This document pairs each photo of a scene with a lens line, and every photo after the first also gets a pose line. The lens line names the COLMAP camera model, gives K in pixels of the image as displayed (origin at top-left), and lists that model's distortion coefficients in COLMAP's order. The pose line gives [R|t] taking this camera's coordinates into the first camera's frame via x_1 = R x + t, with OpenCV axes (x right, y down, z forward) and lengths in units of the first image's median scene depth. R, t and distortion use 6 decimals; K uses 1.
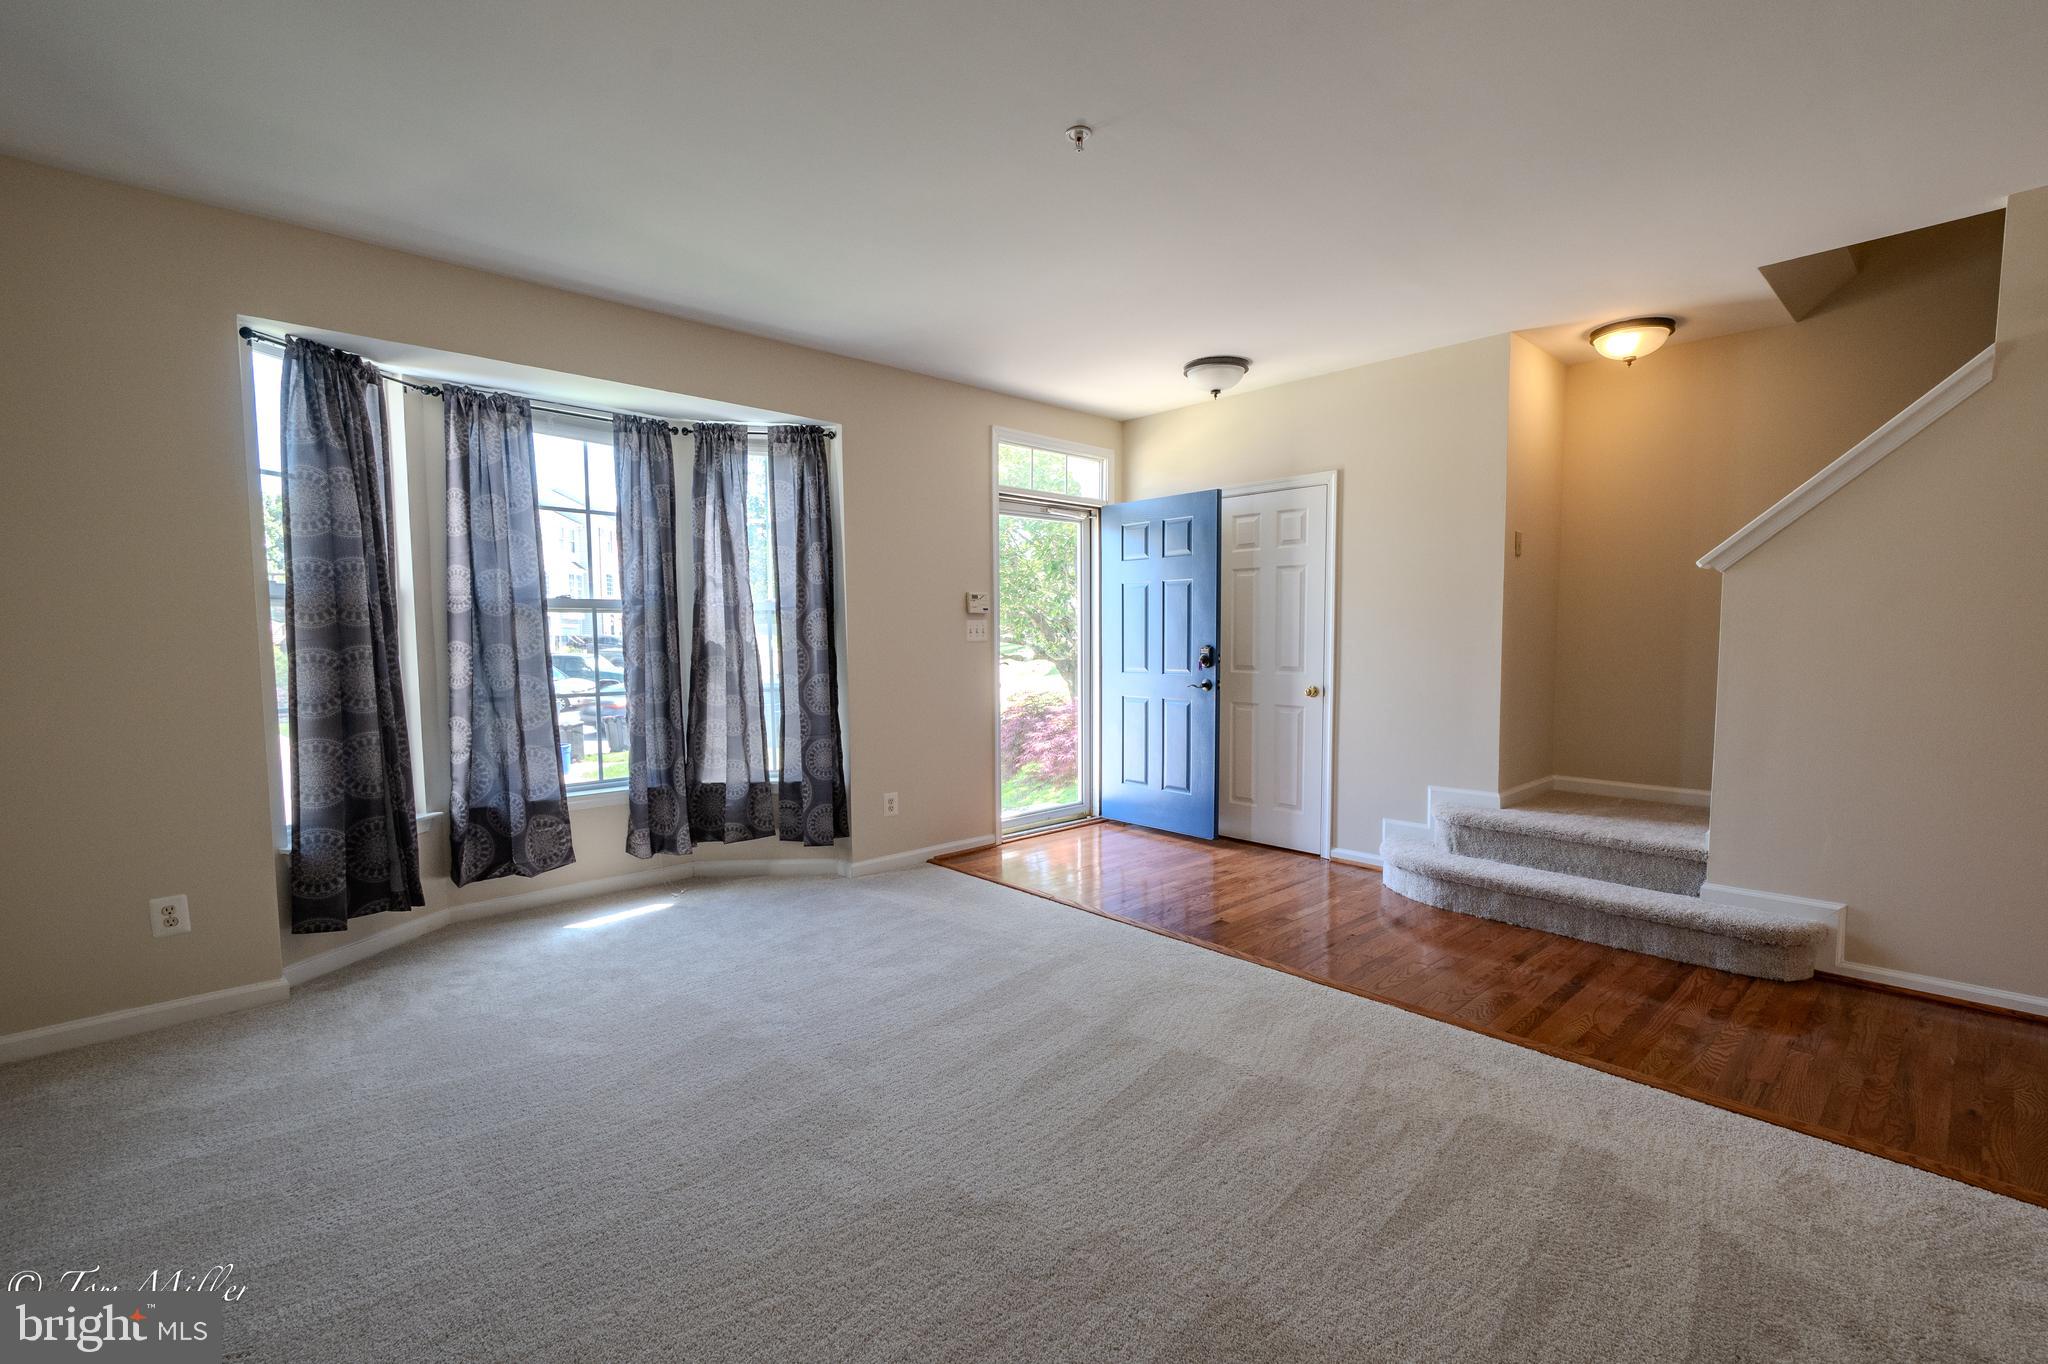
lens RADIAL K [[911.7, 0, 1033.1], [0, 911.7, 698.4], [0, 0, 1]] dist [0.000508, -0.001565]
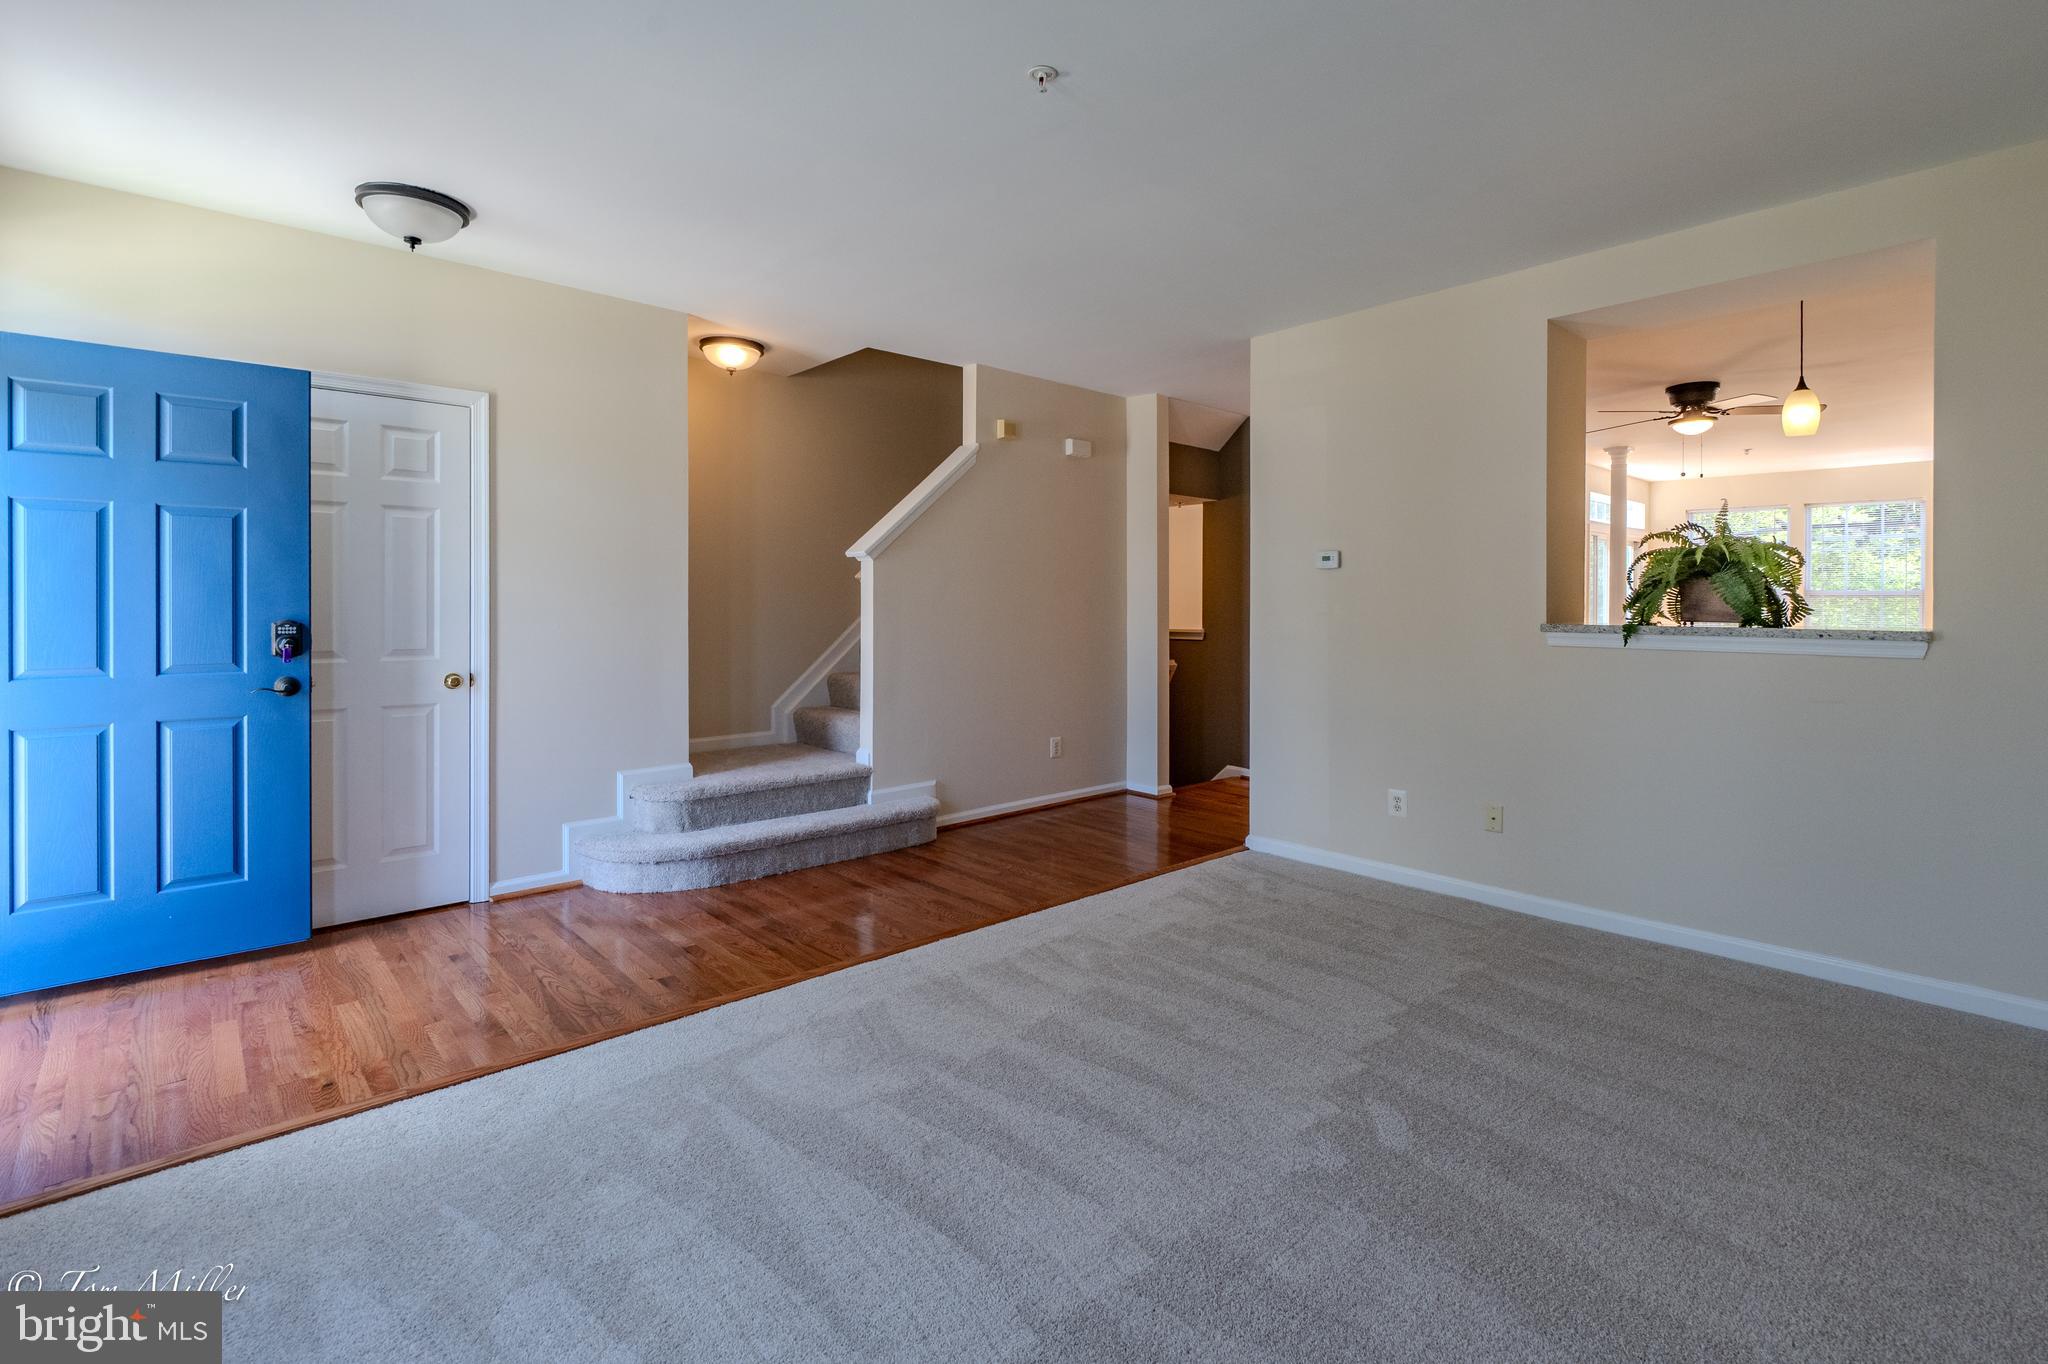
lens RADIAL K [[911.7, 0, 1085.5], [0, 911.7, 606.2], [0, 0, 1]] dist [0.000508, -0.001565]
pose [[-0.016241, 0.002888, 0.999864, -0.526541], [0.066262, 0.997801, -0.001806, -0.039560], [-0.997670, 0.066224, -0.016396, 0.599400]]
